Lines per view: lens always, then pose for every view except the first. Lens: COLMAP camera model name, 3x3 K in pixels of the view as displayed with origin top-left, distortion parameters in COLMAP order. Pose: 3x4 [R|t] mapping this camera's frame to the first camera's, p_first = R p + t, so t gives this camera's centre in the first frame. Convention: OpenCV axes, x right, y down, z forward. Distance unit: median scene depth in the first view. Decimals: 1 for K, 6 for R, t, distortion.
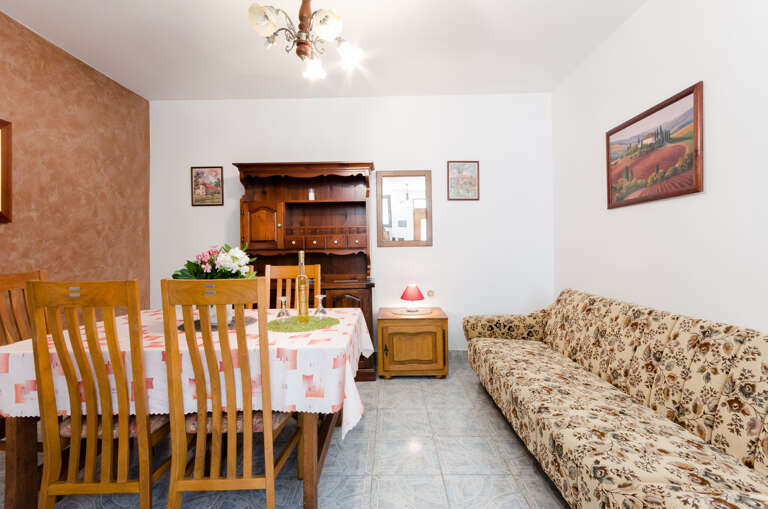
lens RADIAL K [[341.6, 0, 389.6], [0, 341.6, 247.7], [0, 0, 1]] dist [-0.014439, 0.018202]
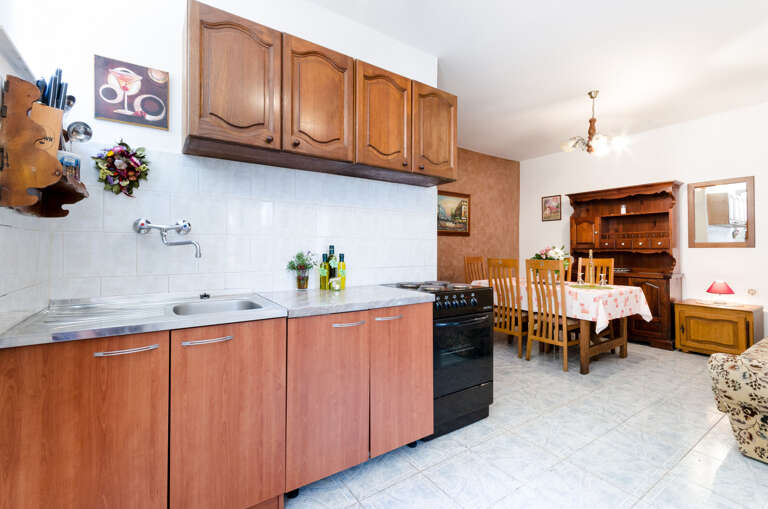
lens RADIAL K [[341.6, 0, 389.6], [0, 341.6, 247.7], [0, 0, 1]] dist [-0.014439, 0.018202]
pose [[0.568509, 0.011306, -0.822599, 0.415184], [-0.005860, 0.999936, 0.009693, -0.009196], [0.822656, -0.000690, 0.568539, -0.630805]]
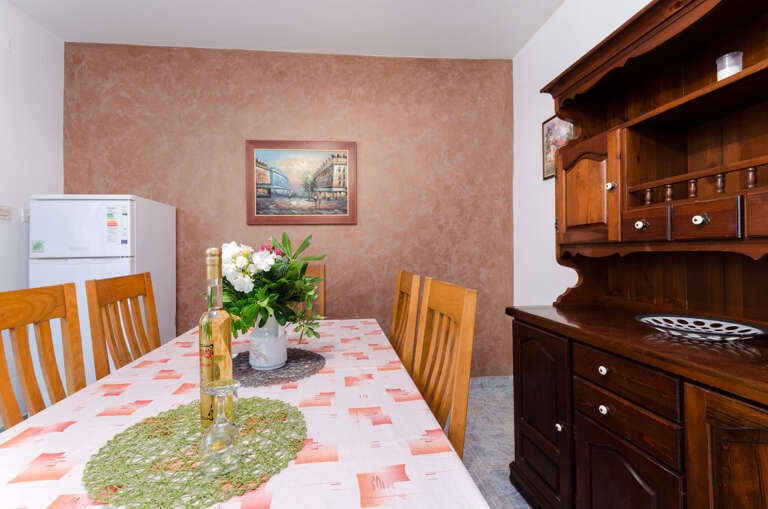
lens RADIAL K [[342.8, 0, 357.3], [0, 342.8, 250.3], [0, 0, 1]] dist [0.000013, -0.000040]
pose [[0.065476, 0.008347, -0.997819, 0.089024], [0.010793, 0.999901, 0.009072, 0.007495], [0.997796, -0.011364, 0.065379, 0.697204]]
